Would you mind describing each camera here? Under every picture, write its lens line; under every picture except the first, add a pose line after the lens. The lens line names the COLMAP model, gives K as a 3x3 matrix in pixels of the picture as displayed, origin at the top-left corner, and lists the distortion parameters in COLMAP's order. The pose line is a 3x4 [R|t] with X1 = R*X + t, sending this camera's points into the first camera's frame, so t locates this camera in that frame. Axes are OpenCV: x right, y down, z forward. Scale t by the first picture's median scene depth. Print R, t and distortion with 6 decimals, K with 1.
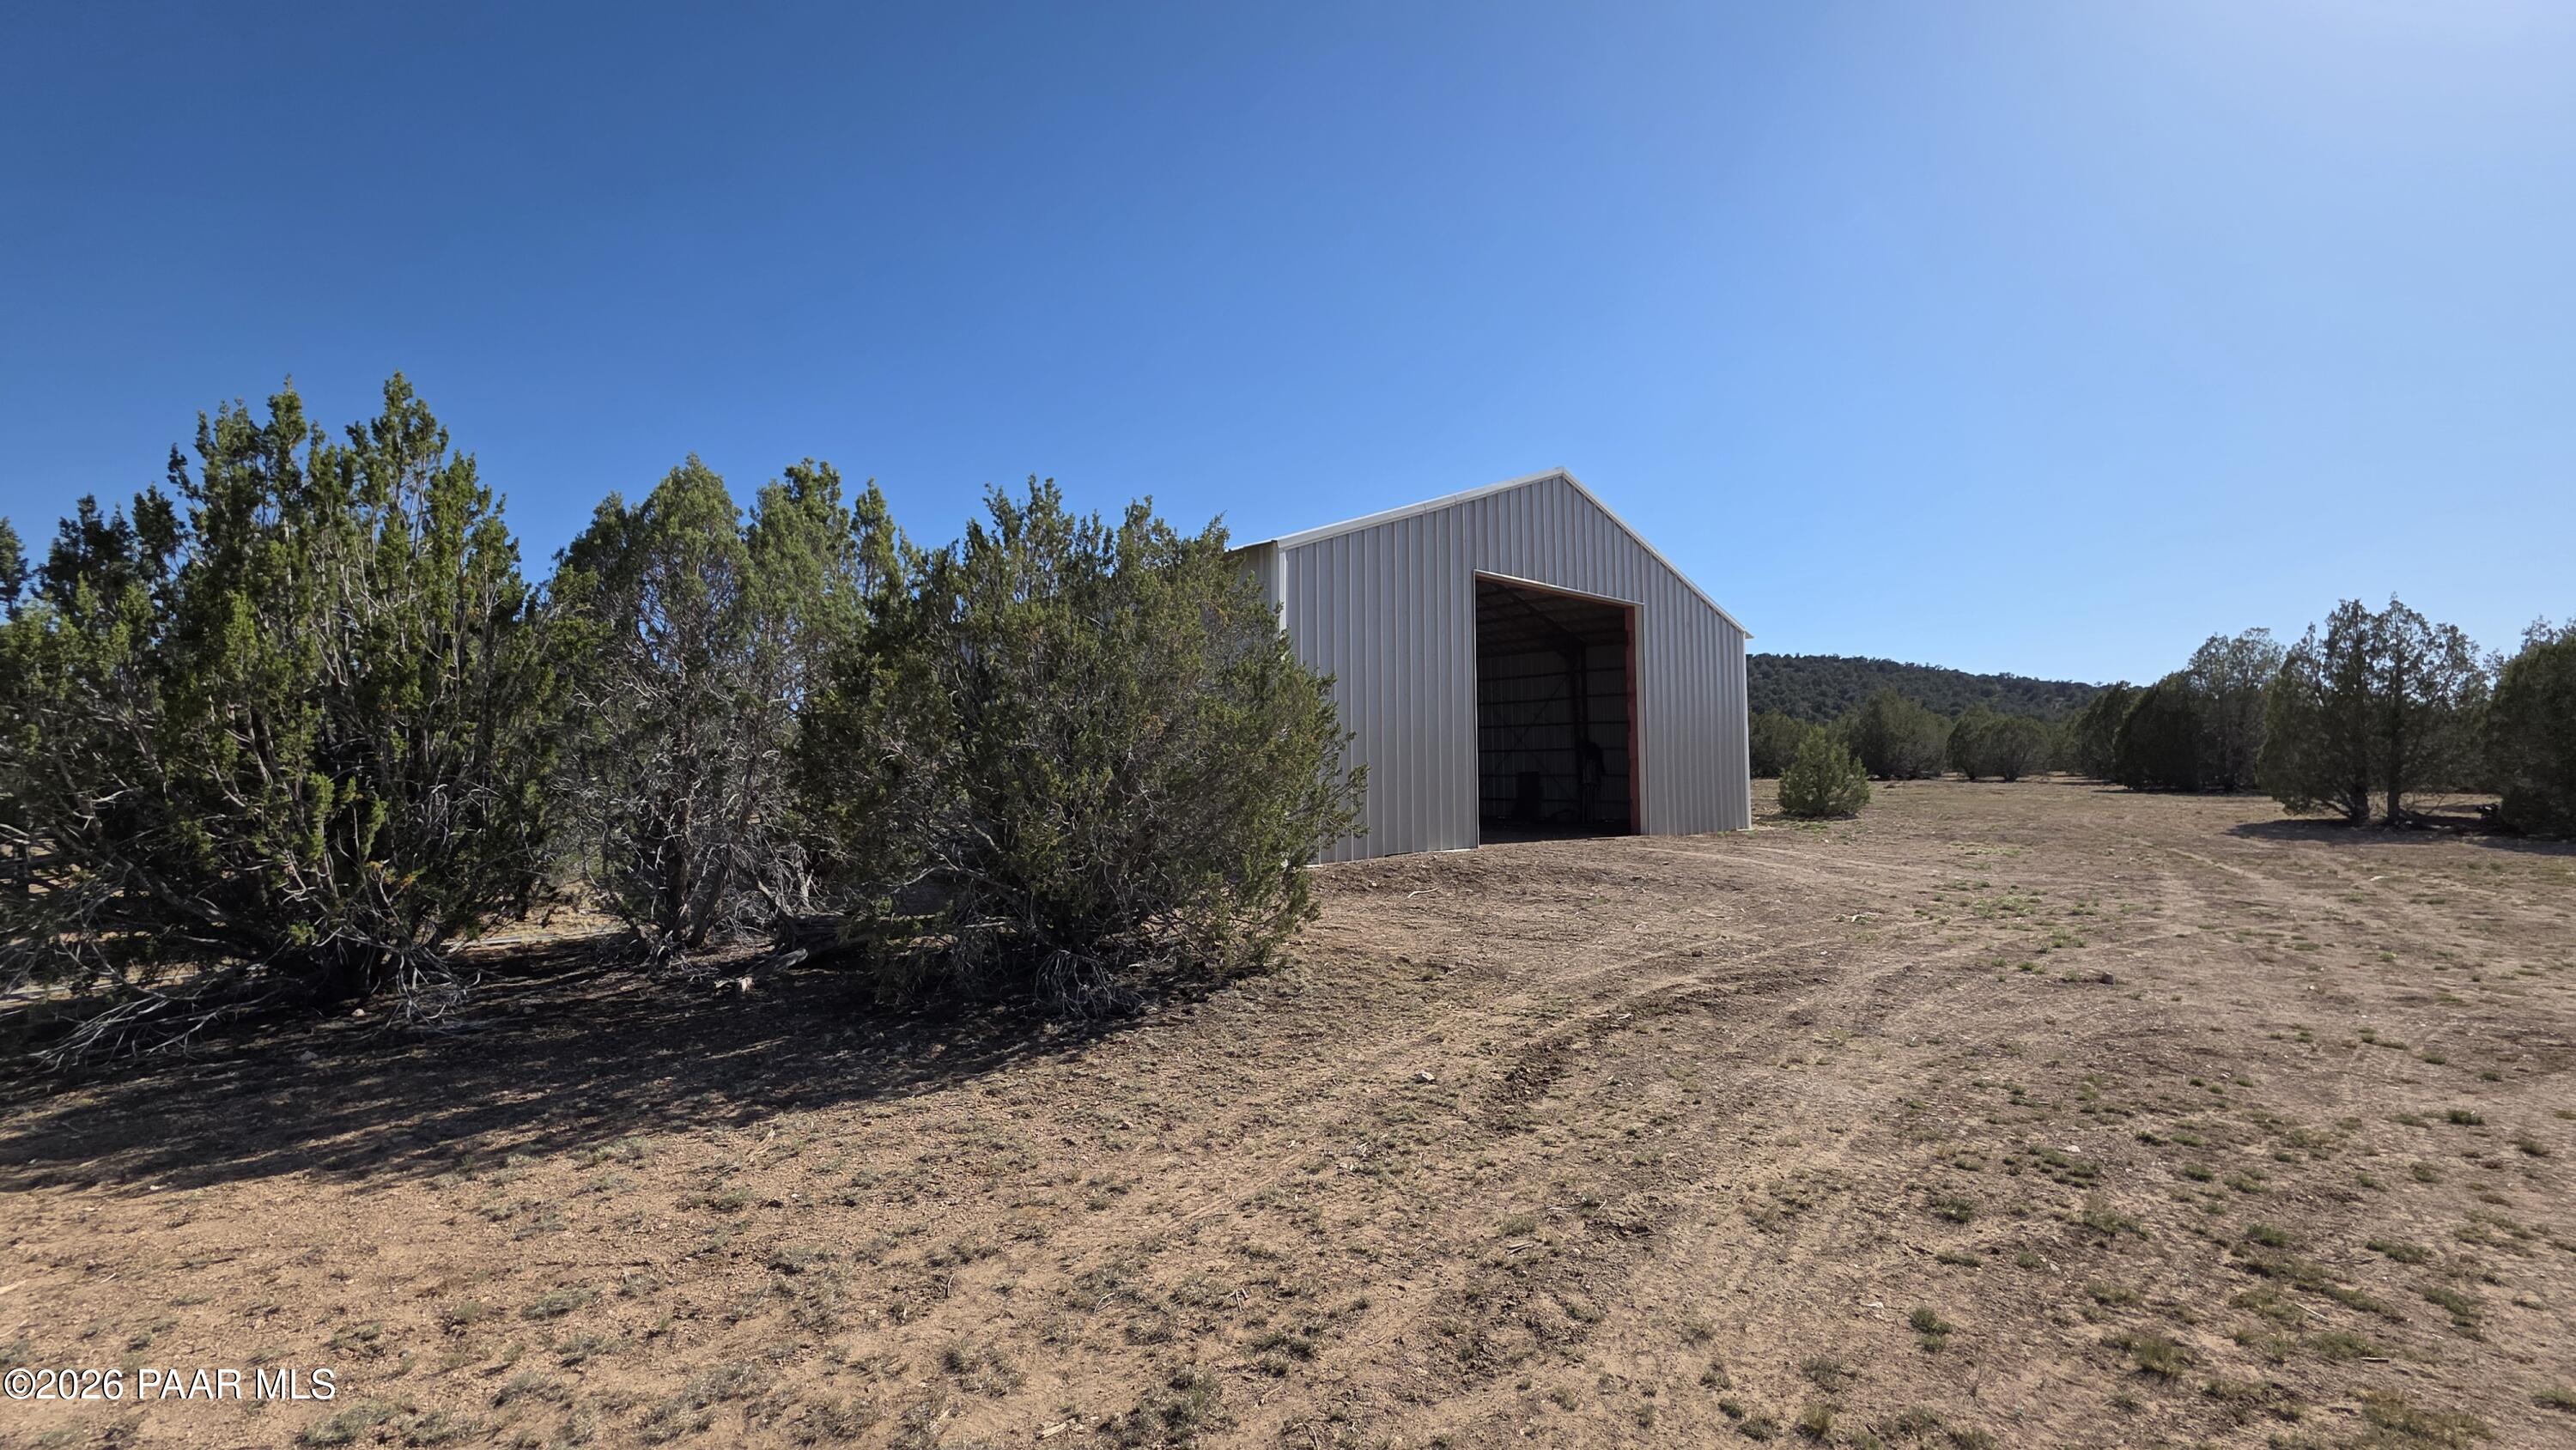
lens RADIAL K [[1031.8, 0, 1285.4], [0, 1031.8, 734.1], [0, 0, 1]] dist [0.001457, 0.000387]
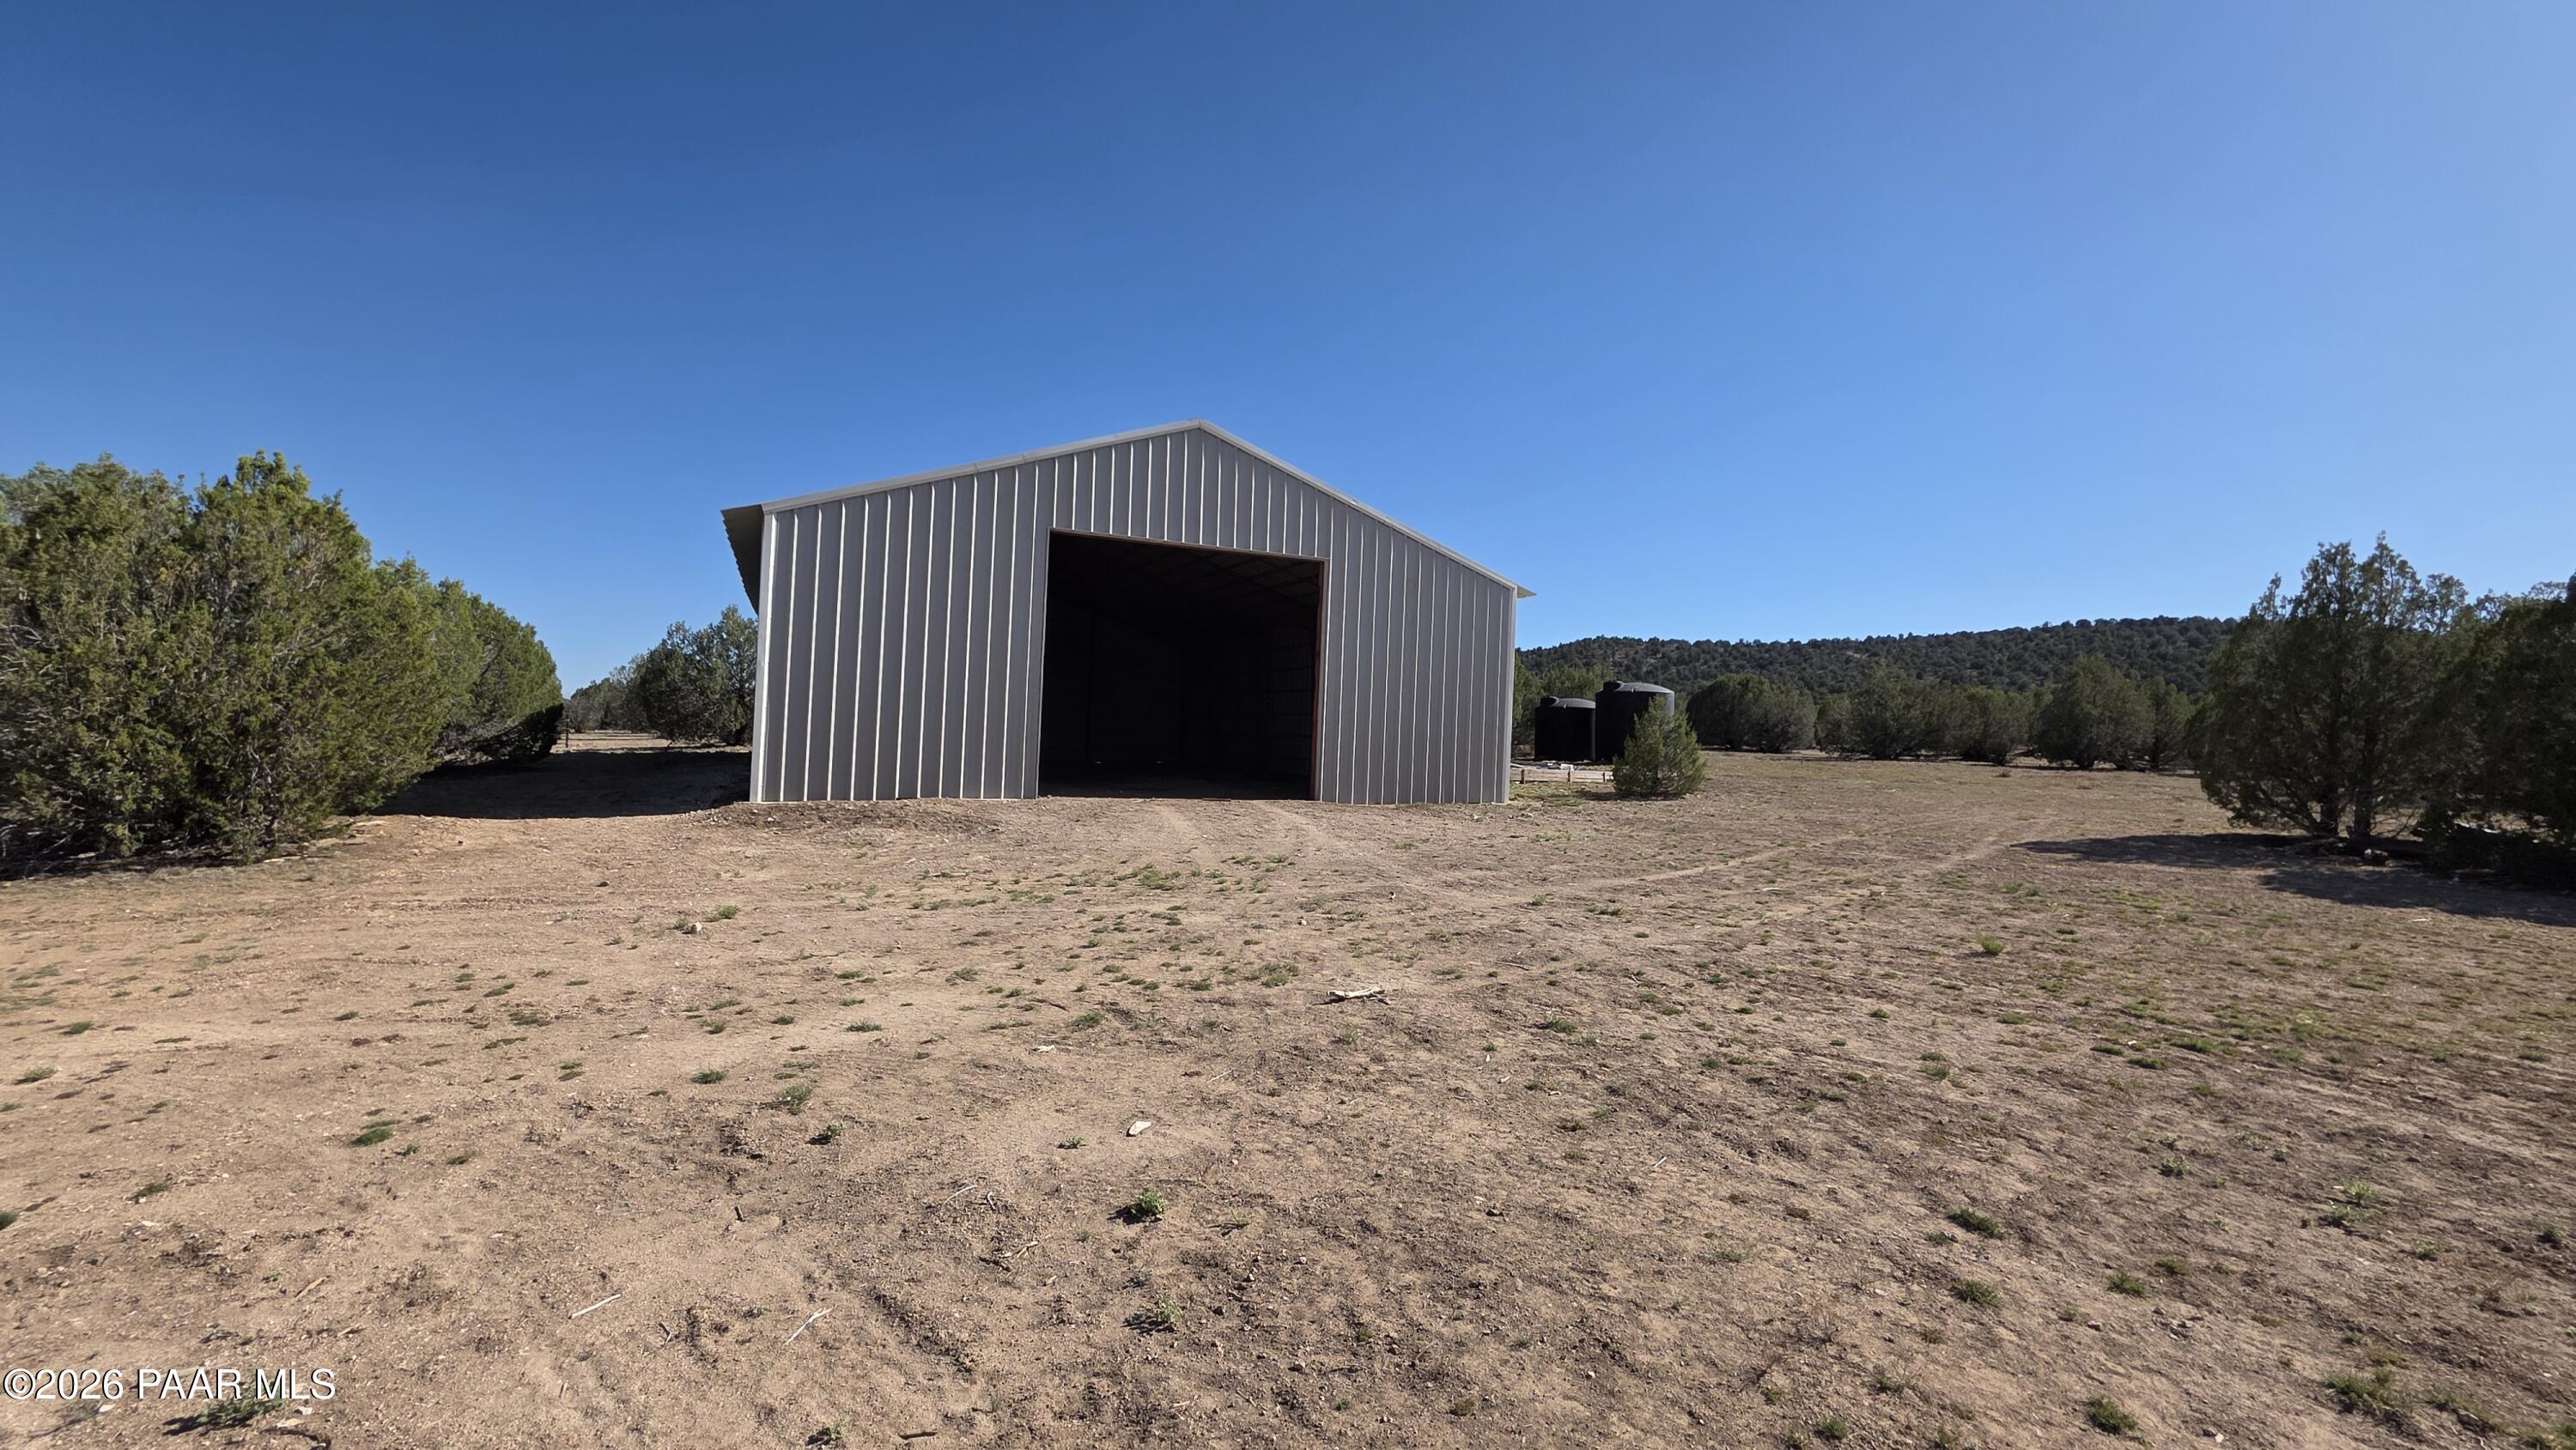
lens RADIAL K [[1031.8, 0, 1269.3], [0, 1031.8, 740.3], [0, 0, 1]] dist [0.001457, 0.000387]
pose [[0.955289, 0.040822, -0.292843, 0.576116], [-0.027683, 0.998421, 0.048873, -0.004314], [0.294376, -0.038581, 0.954911, 0.072698]]
